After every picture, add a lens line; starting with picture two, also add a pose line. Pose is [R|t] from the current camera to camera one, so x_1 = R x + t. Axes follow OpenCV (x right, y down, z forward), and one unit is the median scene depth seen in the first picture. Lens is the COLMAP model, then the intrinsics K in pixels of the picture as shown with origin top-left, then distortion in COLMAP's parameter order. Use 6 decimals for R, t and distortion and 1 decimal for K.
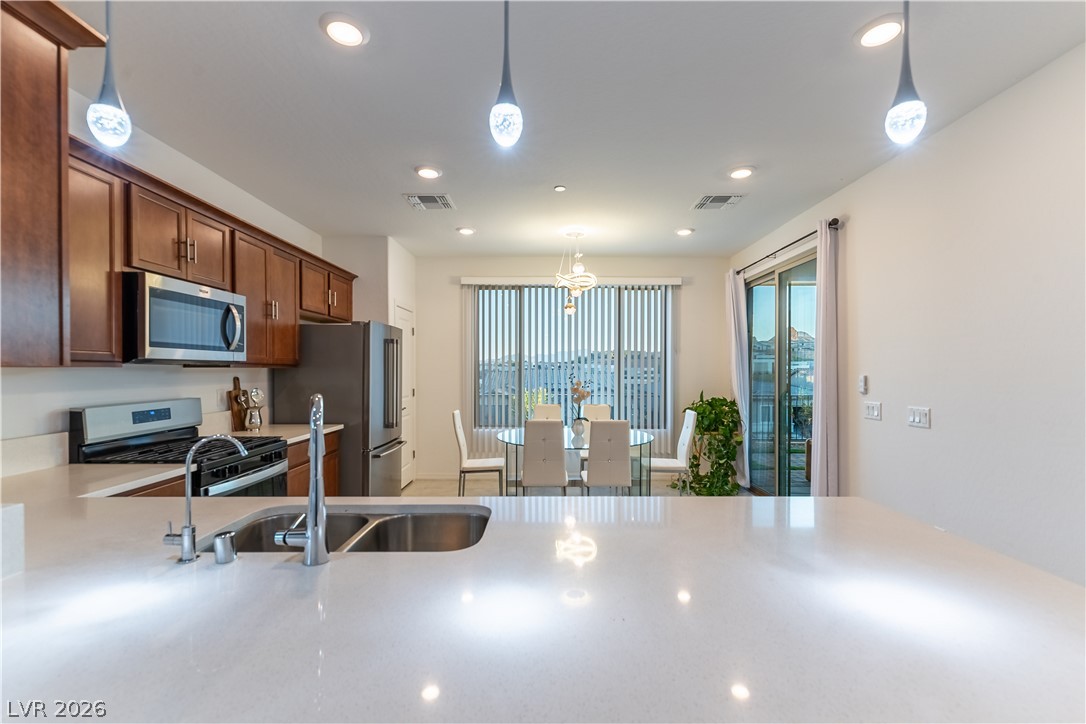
lens RADIAL K [[470.6, 0, 545.6], [0, 470.6, 375.7], [0, 0, 1]] dist [0.000510, 0.000621]
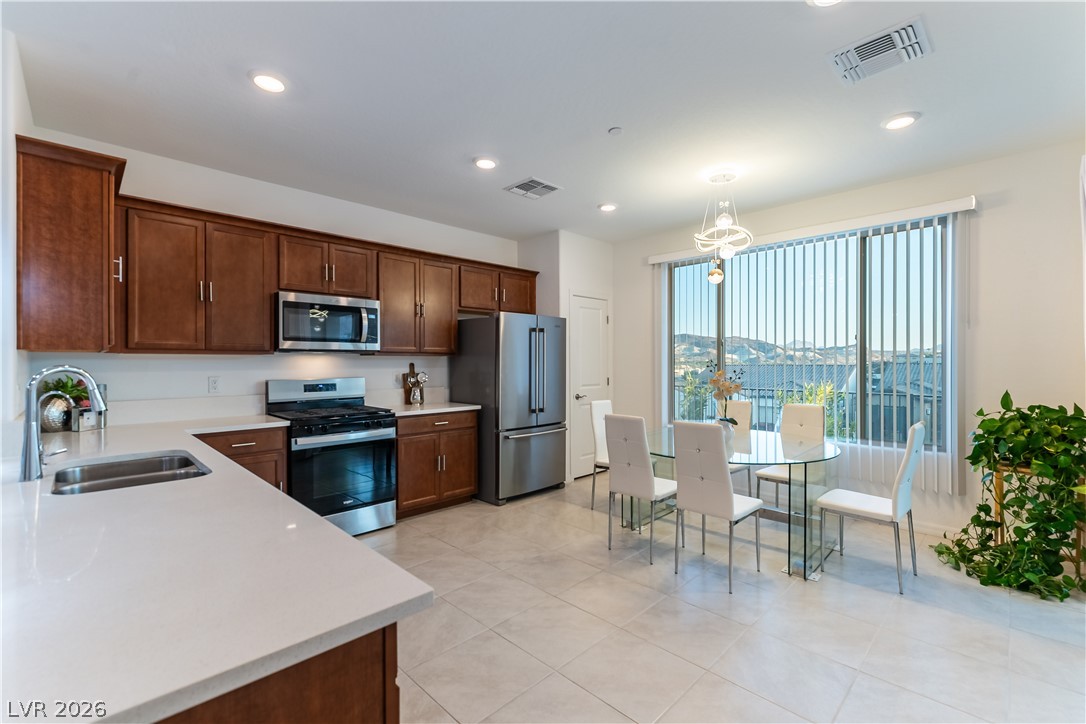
lens RADIAL K [[470.6, 0, 548.0], [0, 470.6, 362.2], [0, 0, 1]] dist [0.000510, 0.000621]
pose [[0.705635, -0.002412, -0.708572, 0.465818], [-0.007307, 0.999916, -0.010681, 0.010196], [0.708538, 0.012714, 0.705558, 0.306239]]
